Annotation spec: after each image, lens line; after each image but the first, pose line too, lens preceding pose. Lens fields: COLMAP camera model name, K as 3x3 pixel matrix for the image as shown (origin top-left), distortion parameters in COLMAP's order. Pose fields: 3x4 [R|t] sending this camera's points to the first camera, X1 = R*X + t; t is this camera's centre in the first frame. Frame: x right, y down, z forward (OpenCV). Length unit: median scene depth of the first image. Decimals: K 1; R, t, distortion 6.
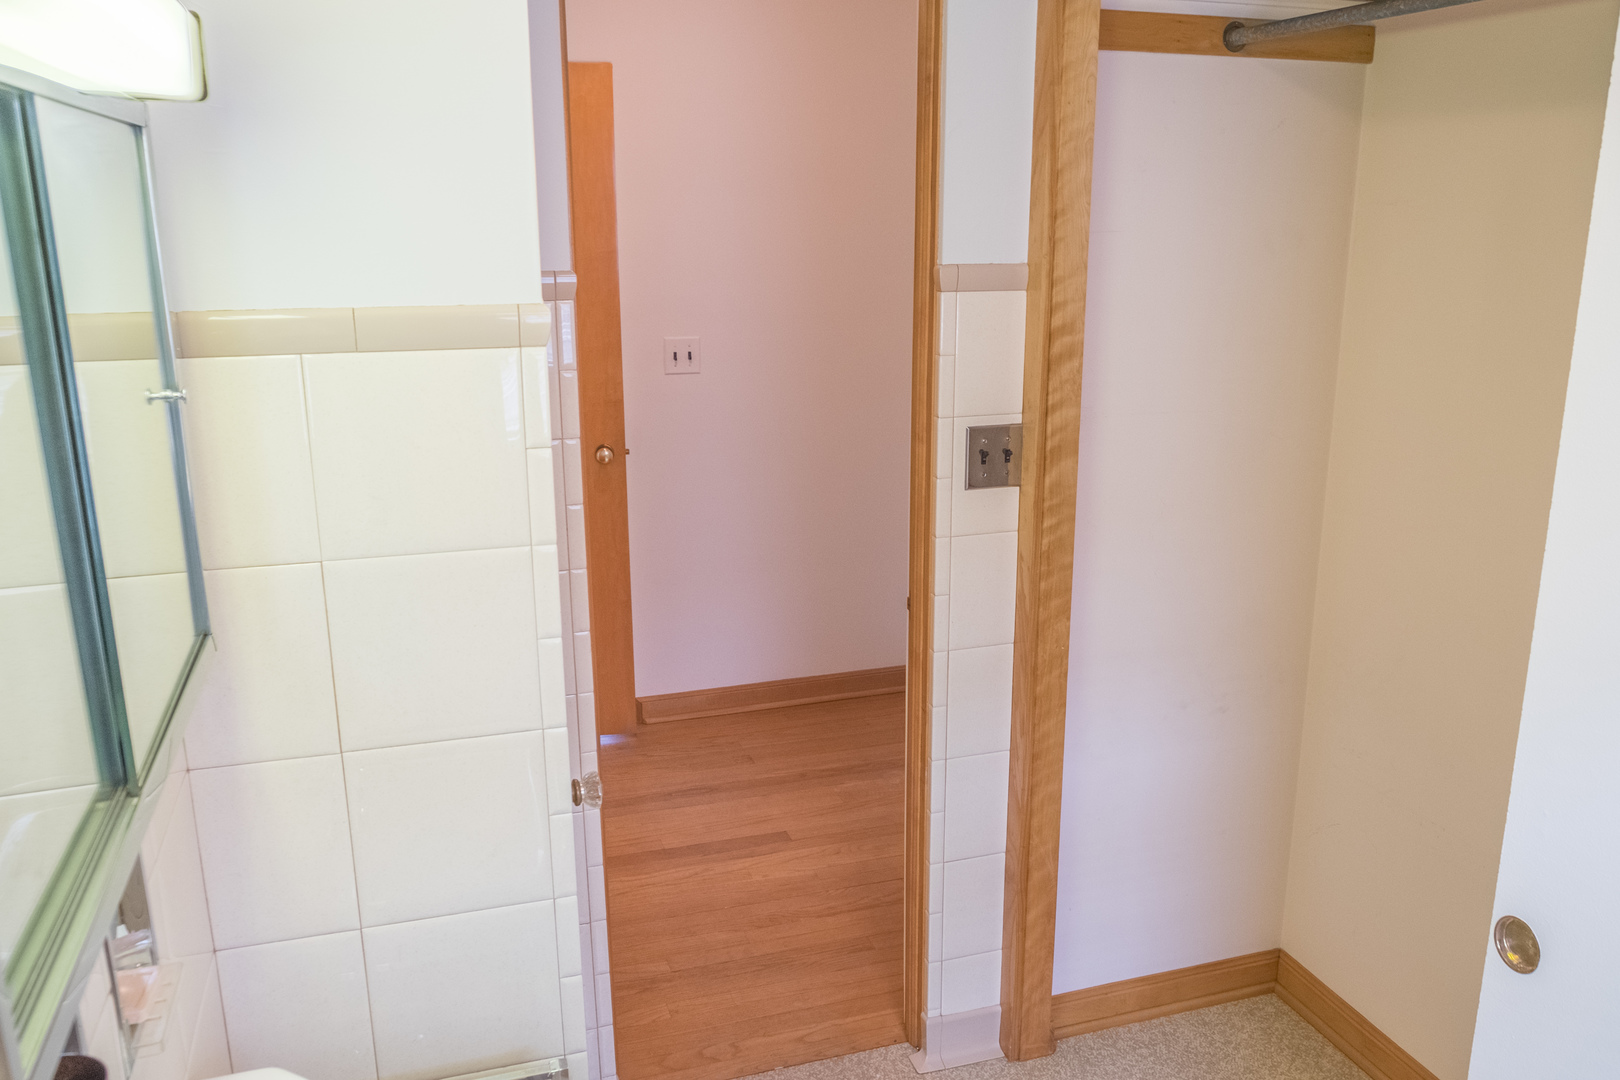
lens RADIAL K [[1305.2, 0, 830.3], [0, 1305.2, 545.8], [0, 0, 1]] dist [-0.012576, 0.006955]
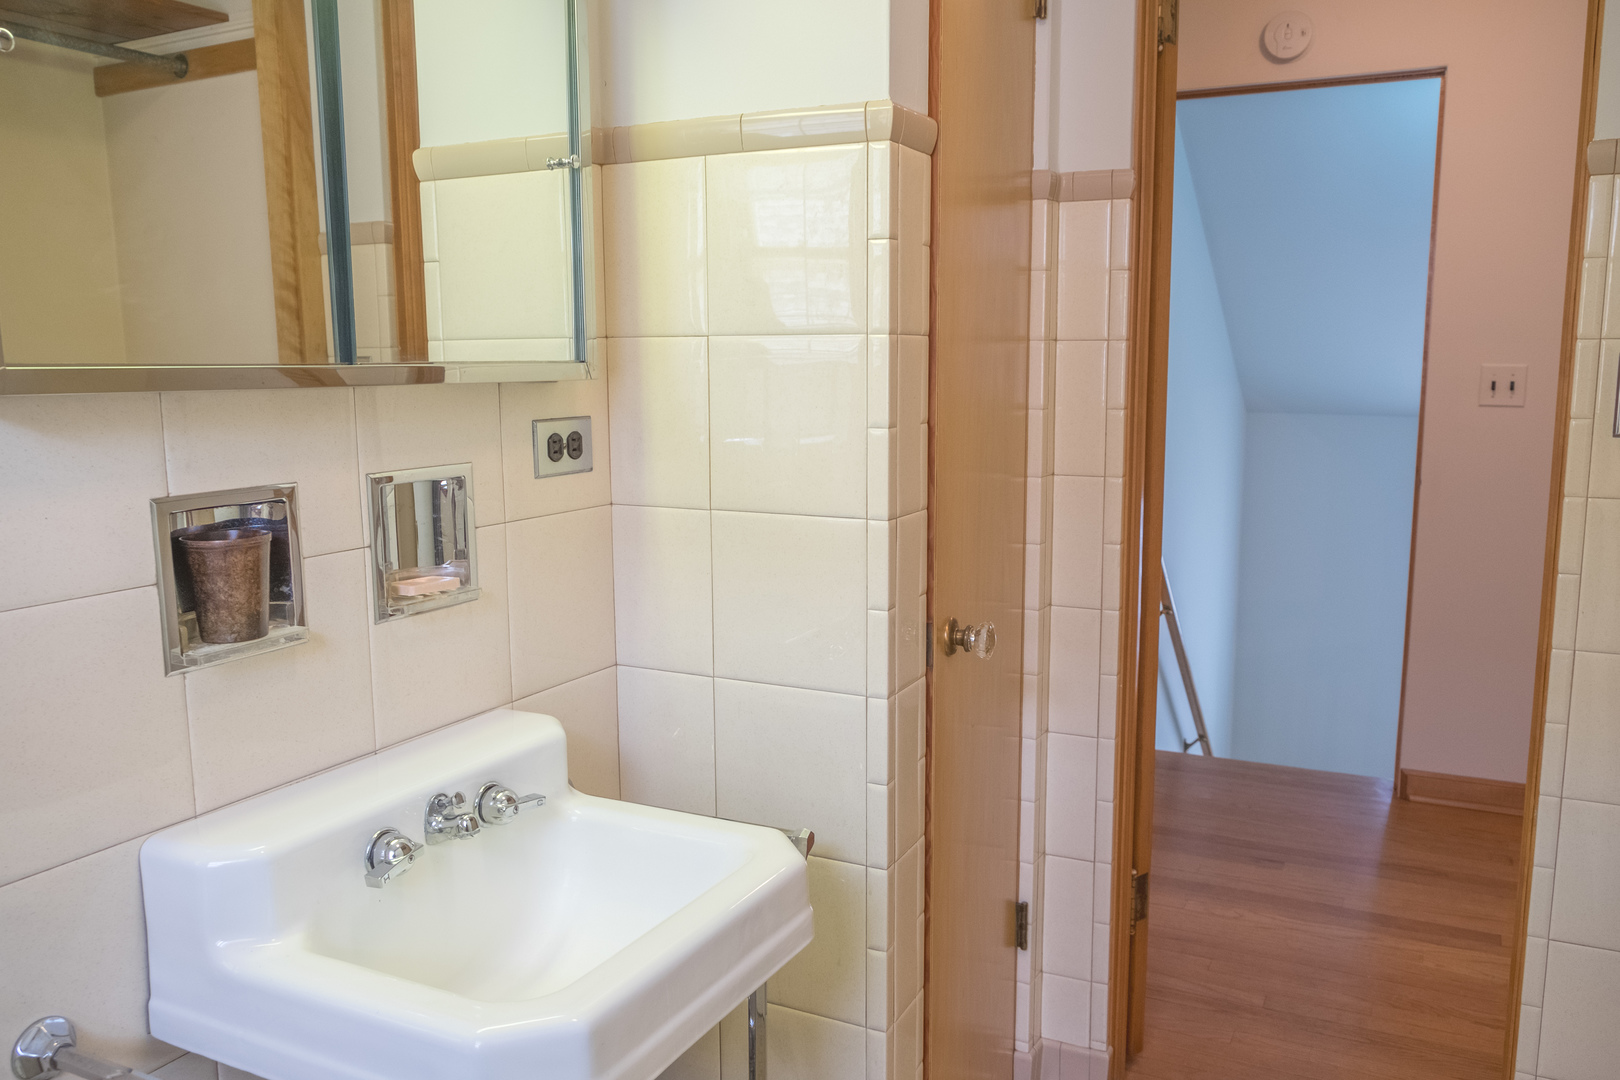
lens RADIAL K [[1278.9, 0, 819.2], [0, 1278.9, 545.8], [0, 0, 1]] dist [-0.030740, 0.018640]
pose [[0.705451, 0.103591, -0.701148, 0.223725], [-0.180953, 0.982801, -0.036859, 0.097560], [0.685270, 0.152877, 0.712063, 0.119681]]
